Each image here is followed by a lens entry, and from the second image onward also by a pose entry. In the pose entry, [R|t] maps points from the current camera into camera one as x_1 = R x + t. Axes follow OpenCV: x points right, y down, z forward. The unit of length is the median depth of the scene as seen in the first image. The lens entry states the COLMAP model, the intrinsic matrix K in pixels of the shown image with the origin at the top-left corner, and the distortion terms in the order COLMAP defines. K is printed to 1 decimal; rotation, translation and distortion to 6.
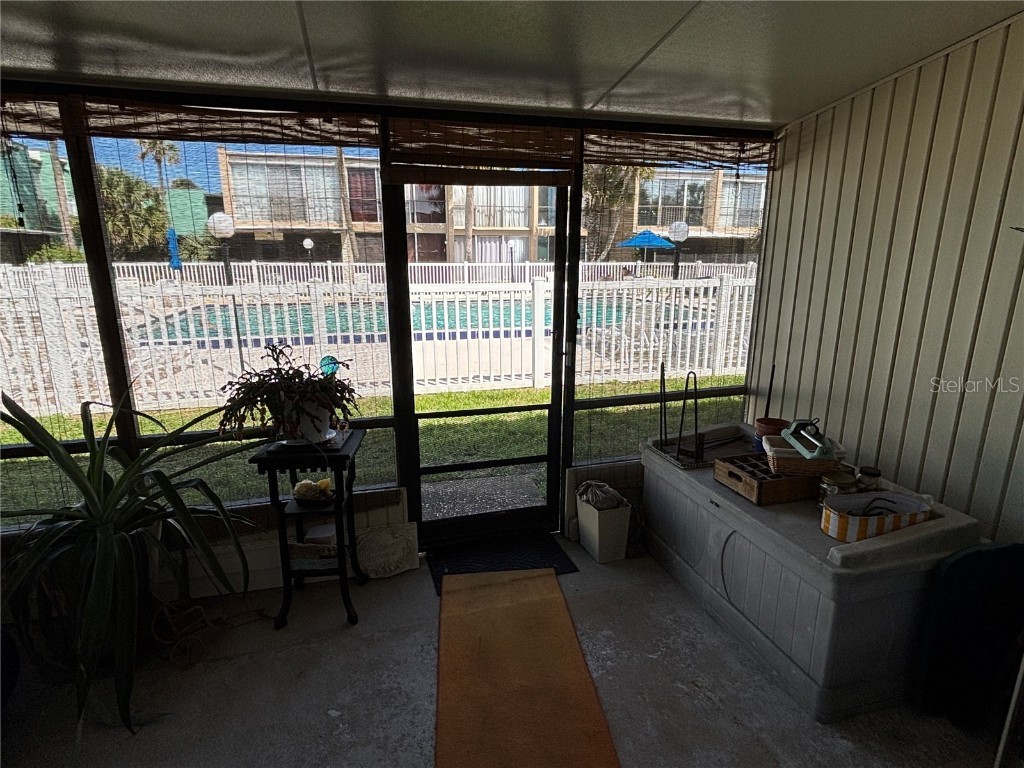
lens RADIAL K [[536.2, 0, 514.3], [0, 536.2, 386.9], [0, 0, 1]] dist [0.050257, -0.055807]
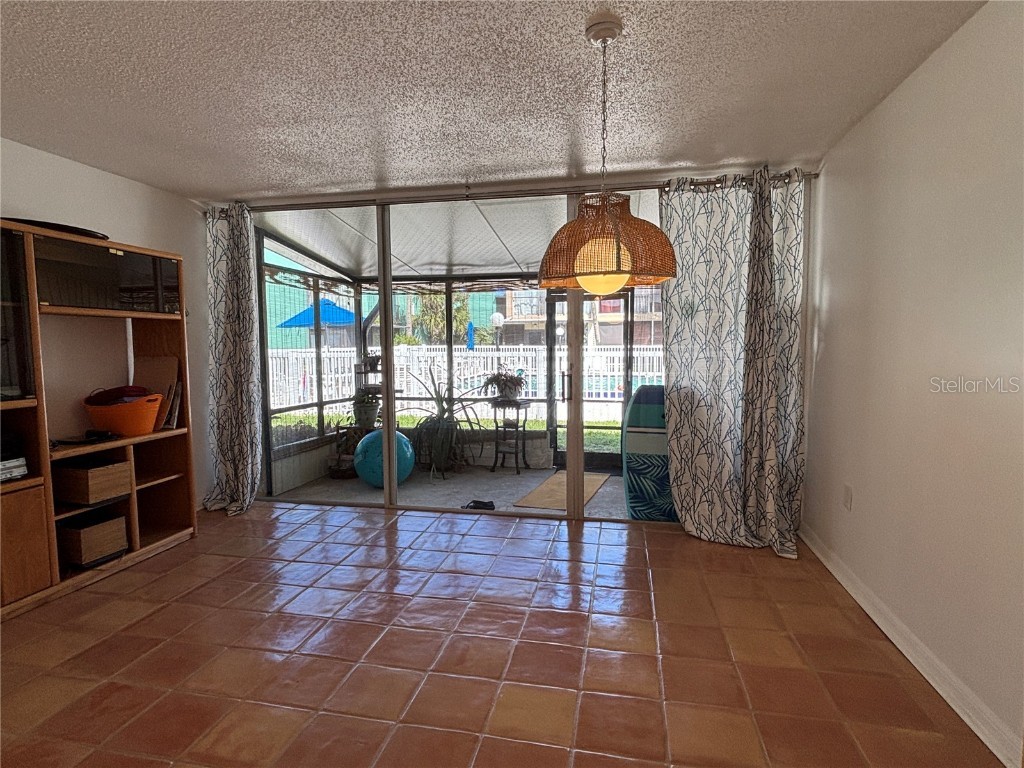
lens RADIAL K [[536.2, 0, 514.3], [0, 536.2, 386.9], [0, 0, 1]] dist [0.050257, -0.055807]
pose [[0.893556, 0.035034, -0.447583, 0.789017], [-0.105117, 0.985565, -0.132711, 0.376767], [0.436473, 0.165633, 0.884340, -1.270996]]
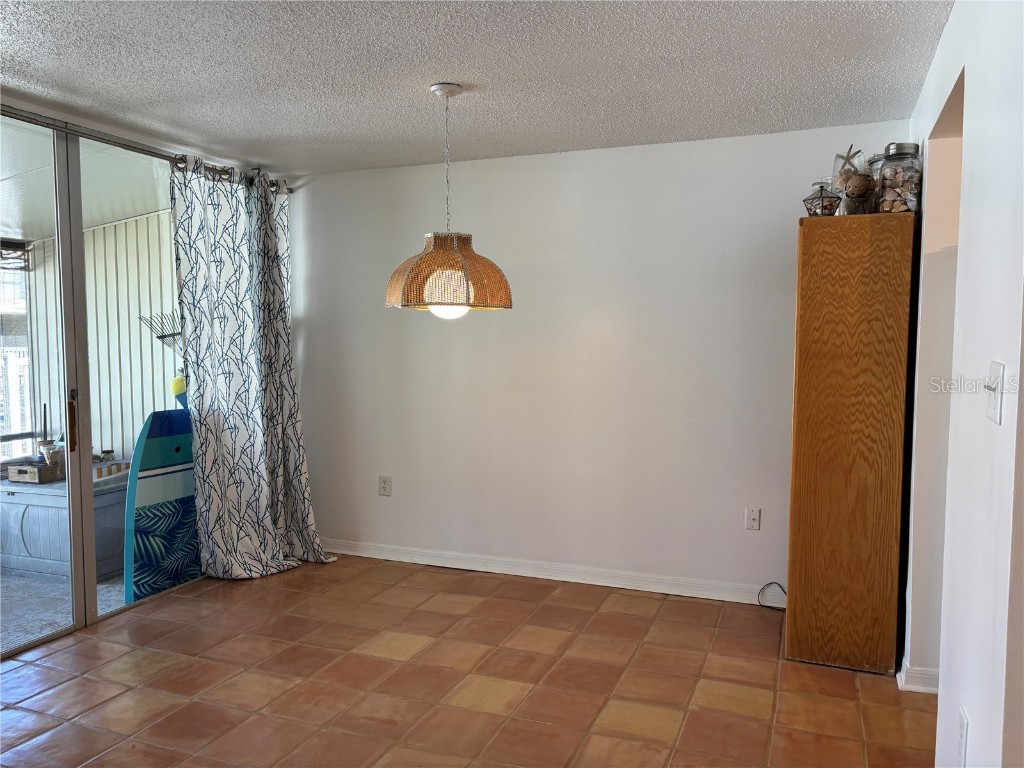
lens RADIAL K [[775.6, 0, 511.6], [0, 775.6, 392.5], [0, 0, 1]] dist [0.103116, -0.155528]
pose [[0.609718, -0.053319, 0.790823, -0.473103], [0.183499, 0.980124, -0.075394, 0.355039], [-0.771085, 0.191084, 0.607384, -1.386733]]
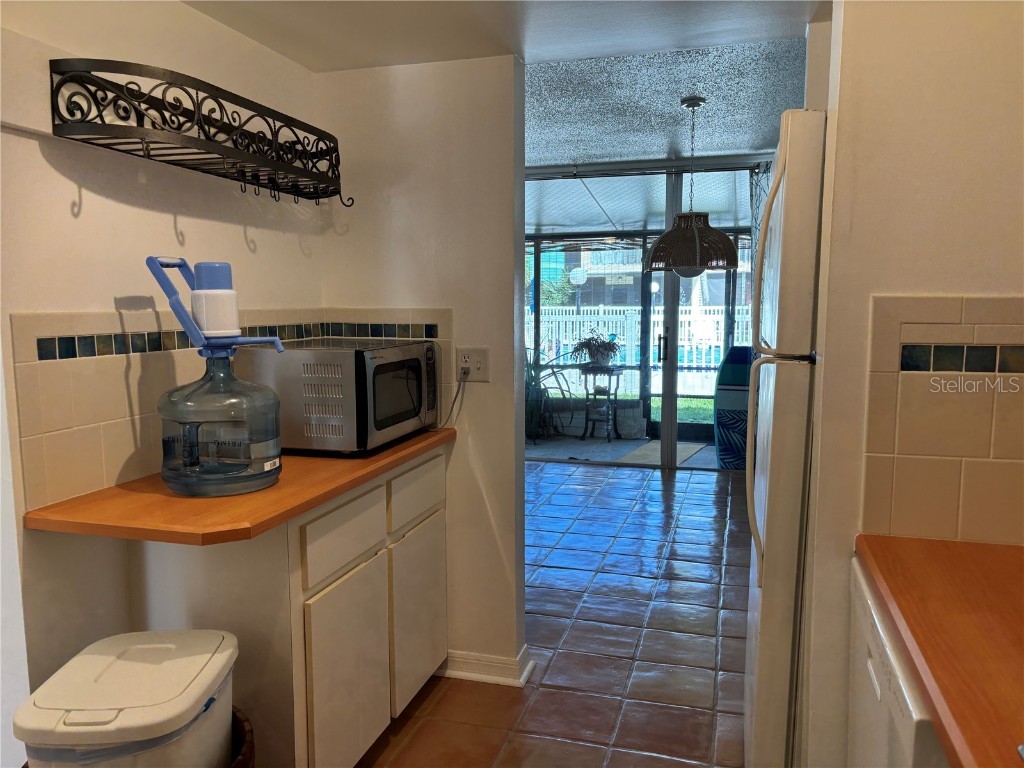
lens RADIAL K [[769.0, 0, 510.4], [0, 769.0, 390.8], [0, 0, 1]] dist [0.066679, -0.067893]
pose [[0.846077, 0.061529, -0.529498, 1.143996], [-0.126840, 0.988024, -0.087865, 0.574234], [0.517750, 0.141503, 0.843749, -2.173633]]
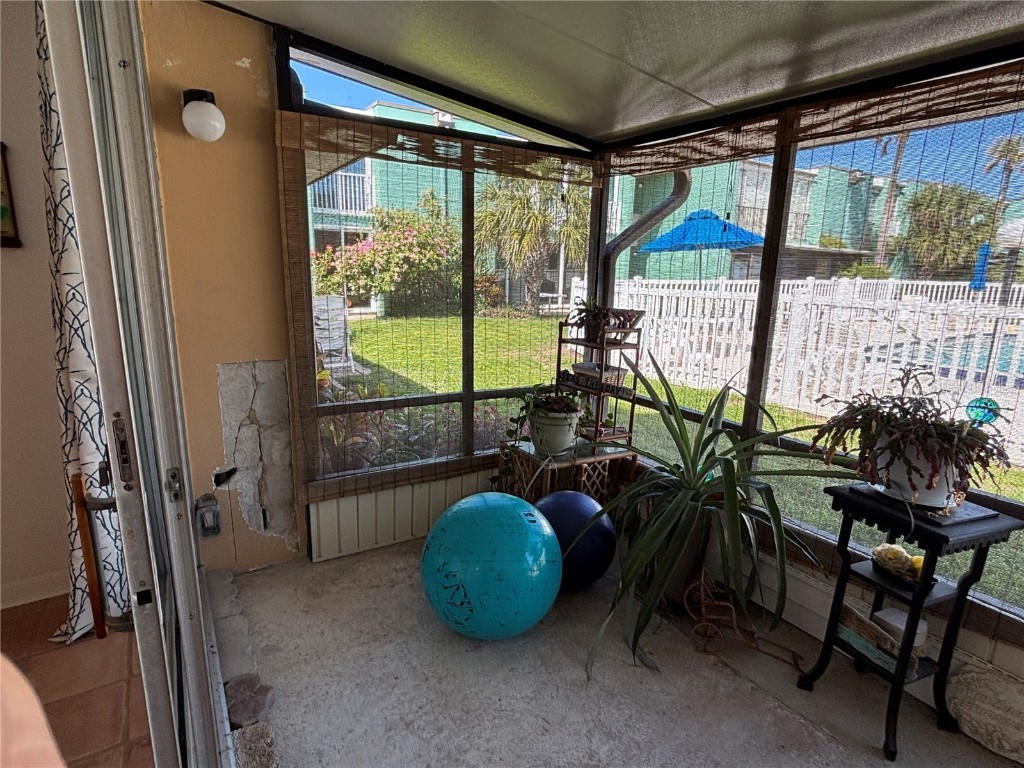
lens RADIAL K [[546.1, 0, 511.9], [0, 546.1, 388.5], [0, 0, 1]] dist [-0.000729, 0.001399]
pose [[0.296853, 0.217441, -0.929837, 0.129357], [-0.249870, 0.957491, 0.144136, -0.016985], [0.921652, 0.189551, 0.338567, 0.195662]]
